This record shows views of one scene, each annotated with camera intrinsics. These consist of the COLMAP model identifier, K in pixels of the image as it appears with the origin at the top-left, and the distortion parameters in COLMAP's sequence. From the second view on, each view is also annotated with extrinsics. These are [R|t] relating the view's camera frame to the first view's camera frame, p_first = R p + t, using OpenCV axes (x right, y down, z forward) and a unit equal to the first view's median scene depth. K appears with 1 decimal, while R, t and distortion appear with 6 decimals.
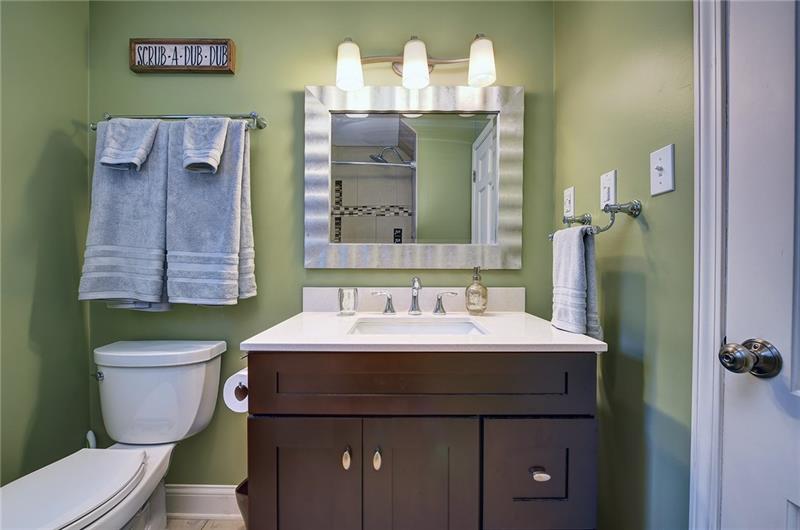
lens RADIAL K [[321.8, 0, 398.6], [0, 321.8, 269.6], [0, 0, 1]] dist [-0.001976, -0.000259]
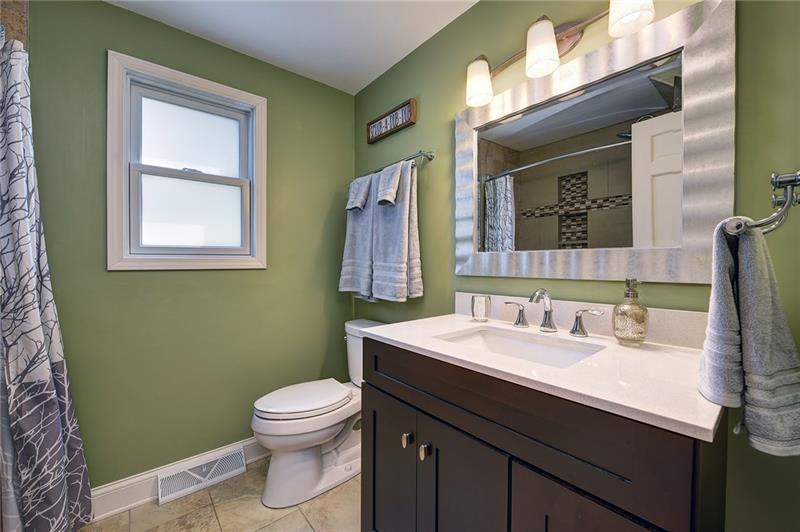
lens RADIAL K [[322.5, 0, 406.1], [0, 322.5, 265.0], [0, 0, 1]] dist [-0.000753, -0.000235]
pose [[0.650990, 0.000510, -0.759086, 0.477959], [-0.004838, 0.999982, -0.003477, -0.037070], [0.759071, 0.005936, 0.650981, 0.139471]]
